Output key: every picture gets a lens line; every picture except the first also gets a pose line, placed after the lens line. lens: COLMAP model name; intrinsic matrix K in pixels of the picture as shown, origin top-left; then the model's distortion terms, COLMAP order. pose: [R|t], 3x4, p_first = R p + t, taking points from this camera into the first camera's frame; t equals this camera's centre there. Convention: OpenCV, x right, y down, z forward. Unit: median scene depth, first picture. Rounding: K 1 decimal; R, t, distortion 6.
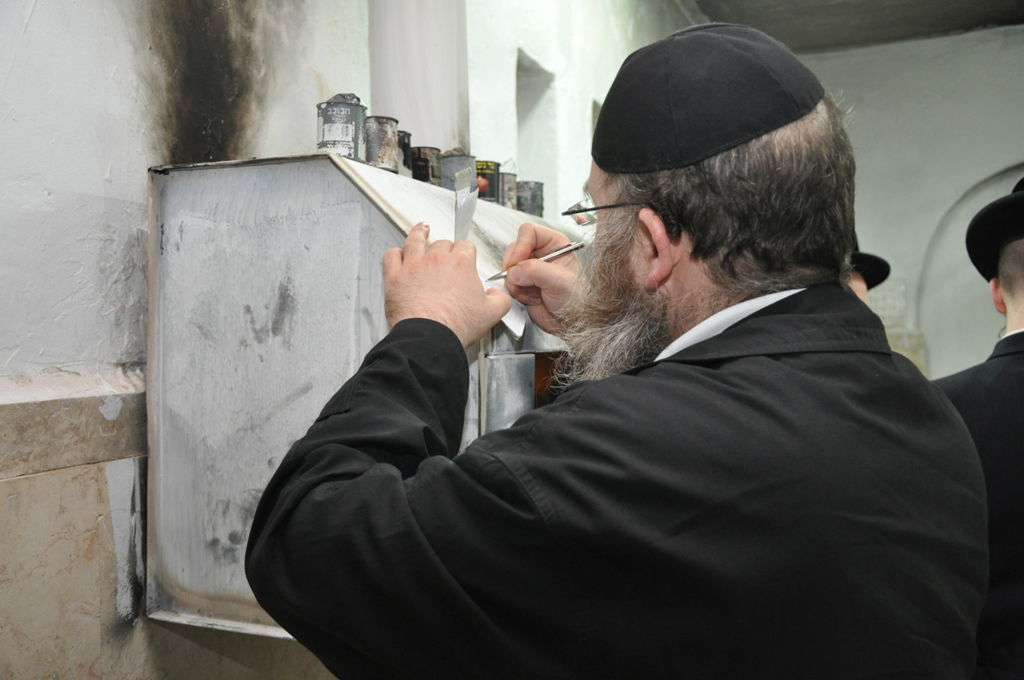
lens RADIAL K [[1060.3, 0, 510.8], [0, 1060.3, 339.1], [0, 0, 1]] dist [0.004101, 0.000000]
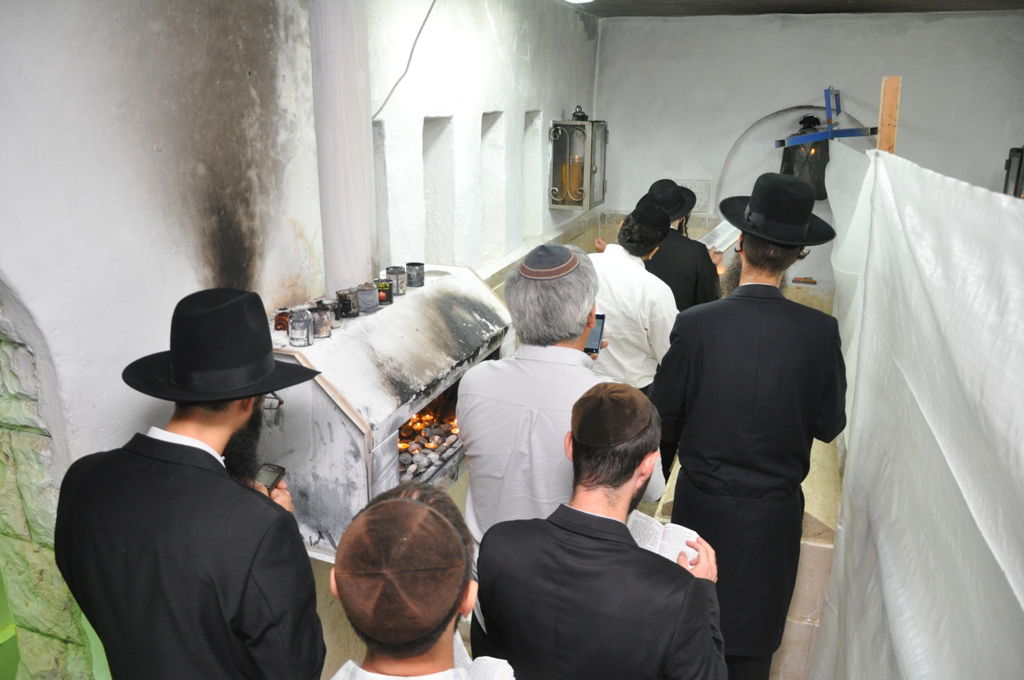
lens RADIAL K [[801.7, 0, 511.7], [0, 801.7, 340.6], [0, 0, 1]] dist [-0.116346, 0.002618]
pose [[0.998884, -0.006700, 0.046746, 0.137532], [-0.005820, 0.964869, 0.262666, -0.454227], [-0.046864, -0.262645, 0.963754, -0.395949]]
